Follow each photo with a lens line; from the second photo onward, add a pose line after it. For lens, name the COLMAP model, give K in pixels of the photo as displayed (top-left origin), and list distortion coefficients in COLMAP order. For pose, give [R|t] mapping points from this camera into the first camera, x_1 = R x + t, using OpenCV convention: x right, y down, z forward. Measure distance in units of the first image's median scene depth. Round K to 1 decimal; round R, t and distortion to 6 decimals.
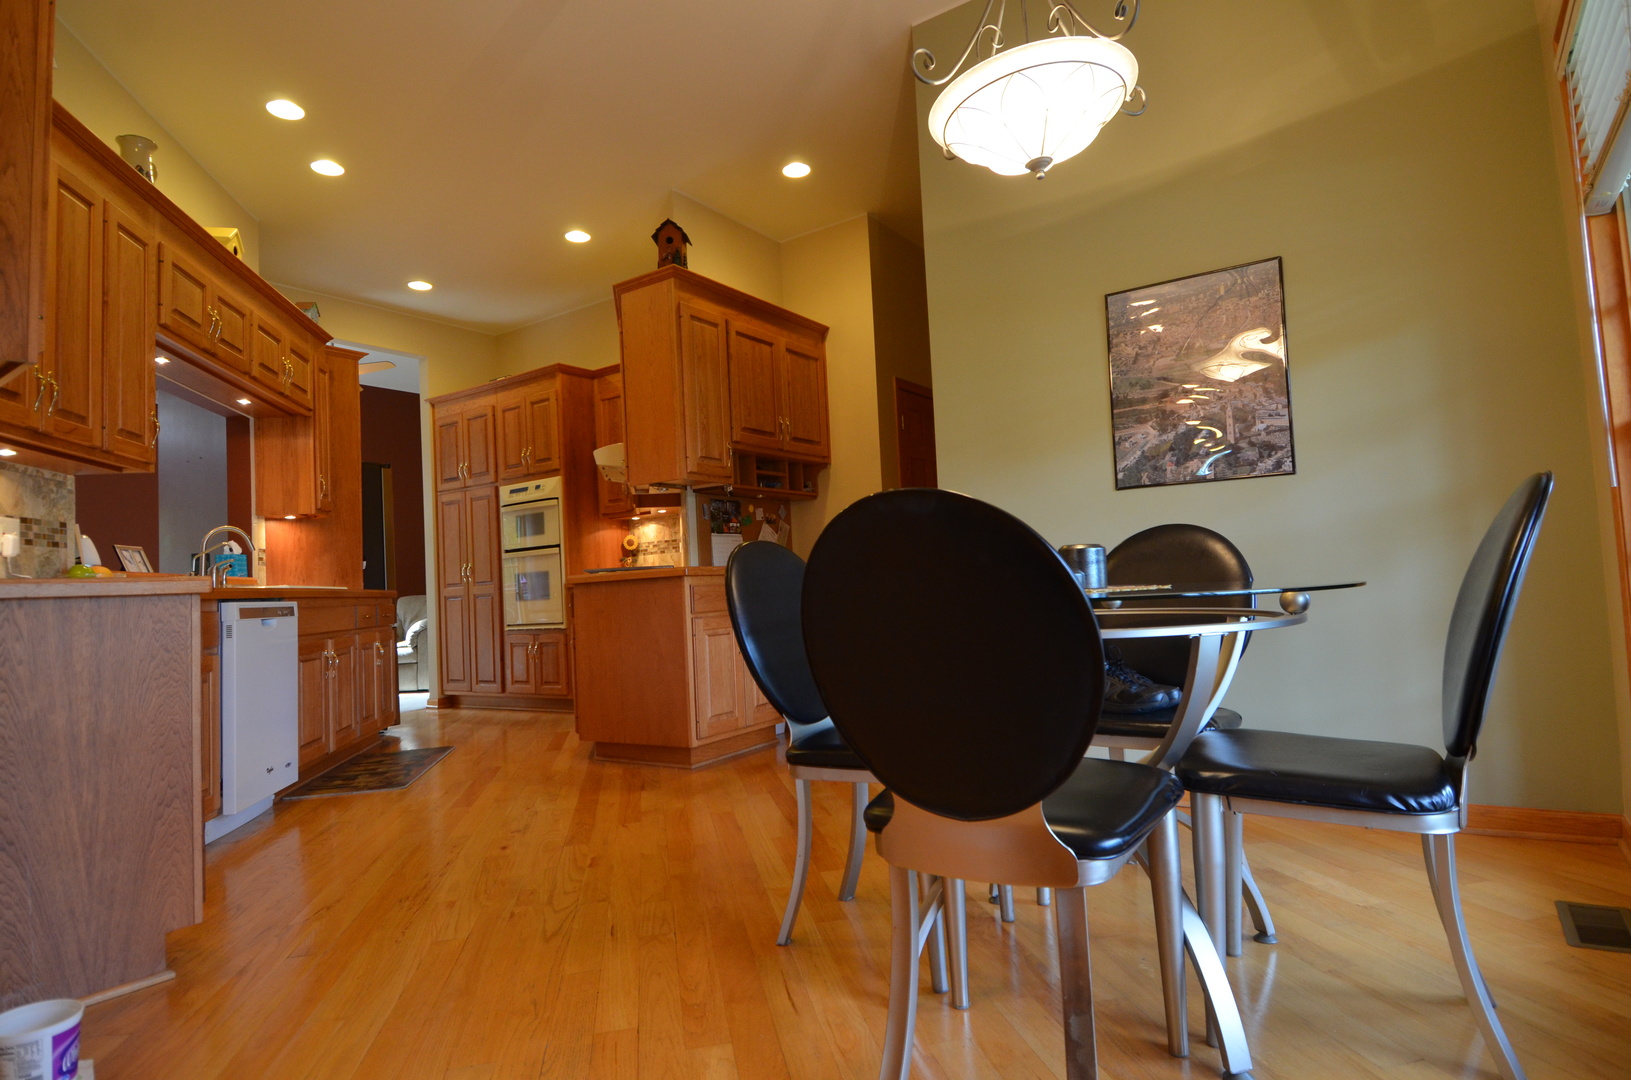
lens RADIAL K [[862.3, 0, 818.3], [0, 862.3, 535.2], [0, 0, 1]] dist [0.050824, -0.056205]
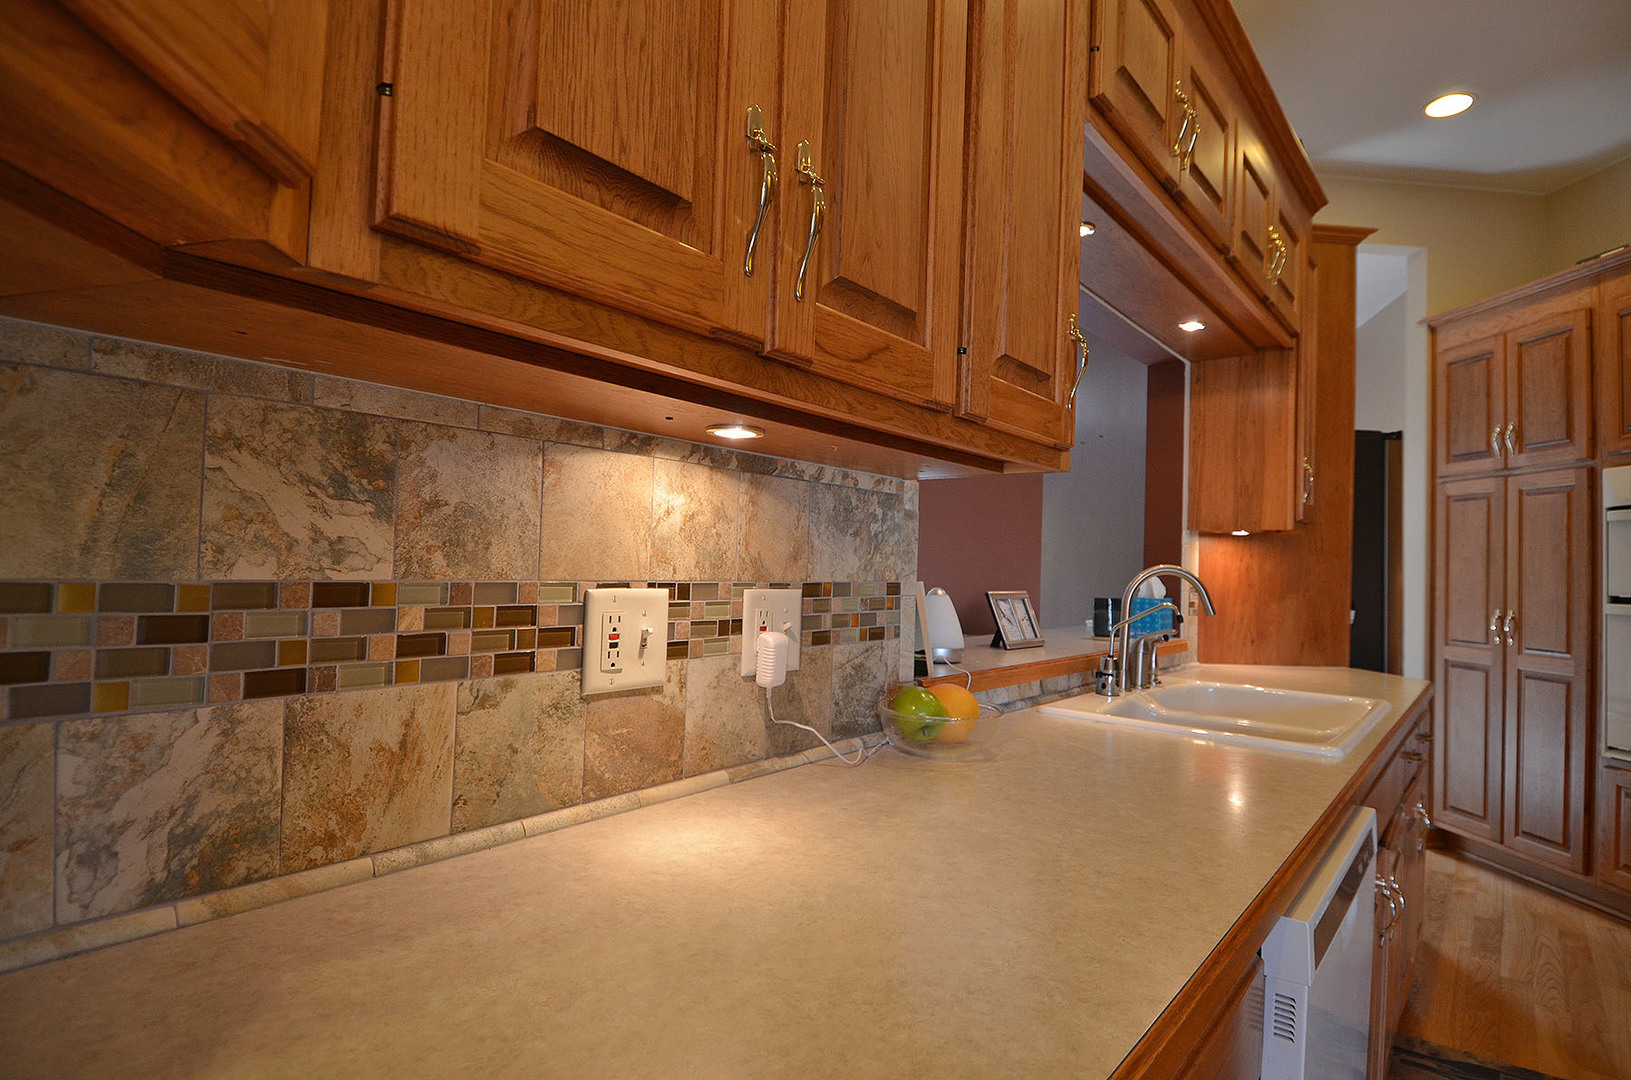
lens RADIAL K [[846.4, 0, 816.5], [0, 846.4, 539.1], [0, 0, 1]] dist [0.048988, -0.054100]
pose [[0.629545, 0.050269, -0.775337, -0.381019], [-0.021032, 0.998642, 0.047670, -0.041128], [0.776680, -0.013703, 0.629747, 0.476128]]
